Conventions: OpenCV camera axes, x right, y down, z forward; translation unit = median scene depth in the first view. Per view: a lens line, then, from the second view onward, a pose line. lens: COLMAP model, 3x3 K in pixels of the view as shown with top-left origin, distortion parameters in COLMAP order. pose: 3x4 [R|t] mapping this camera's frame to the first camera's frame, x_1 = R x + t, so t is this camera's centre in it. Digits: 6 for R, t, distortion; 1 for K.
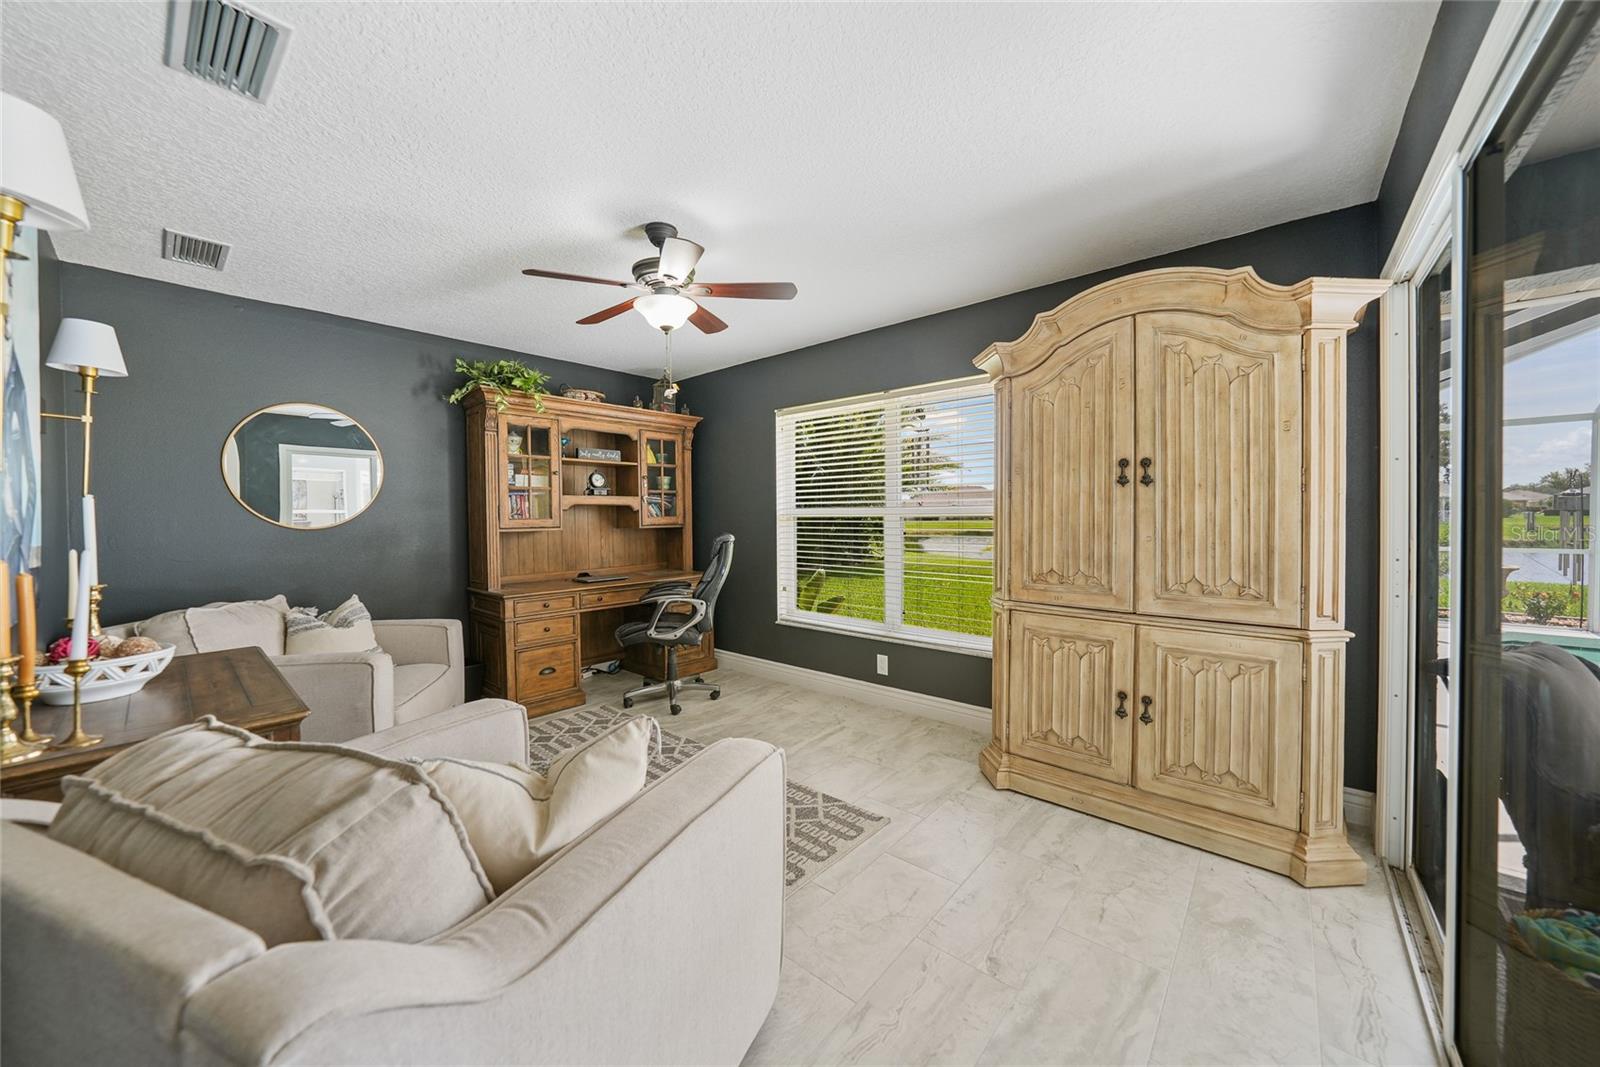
lens RADIAL K [[559.0, 0, 815.7], [0, 559.0, 524.0], [0, 0, 1]] dist [-0.018342, 0.003705]
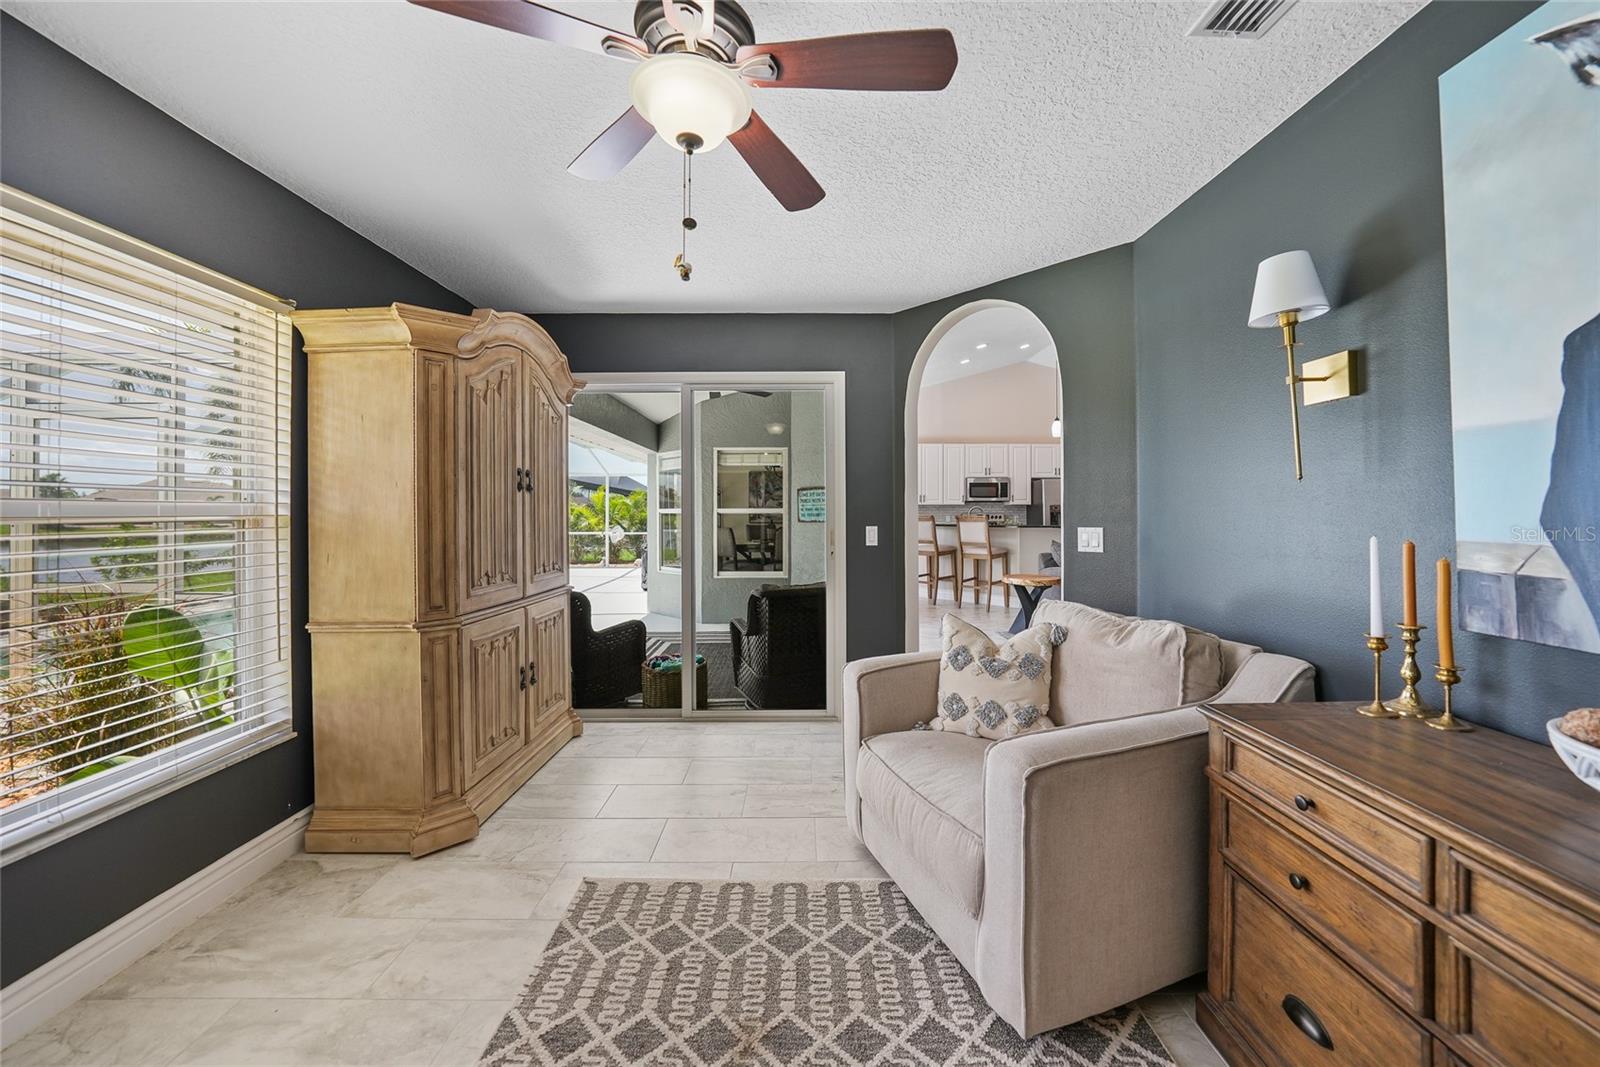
lens RADIAL K [[559.0, 0, 806.4], [0, 559.0, 517.1], [0, 0, 1]] dist [-0.018342, 0.003705]
pose [[-0.633143, 0.009589, 0.773975, -0.730074], [0.020989, 0.999768, 0.004783, -0.005175], [-0.773750, 0.019274, -0.633198, 1.271660]]
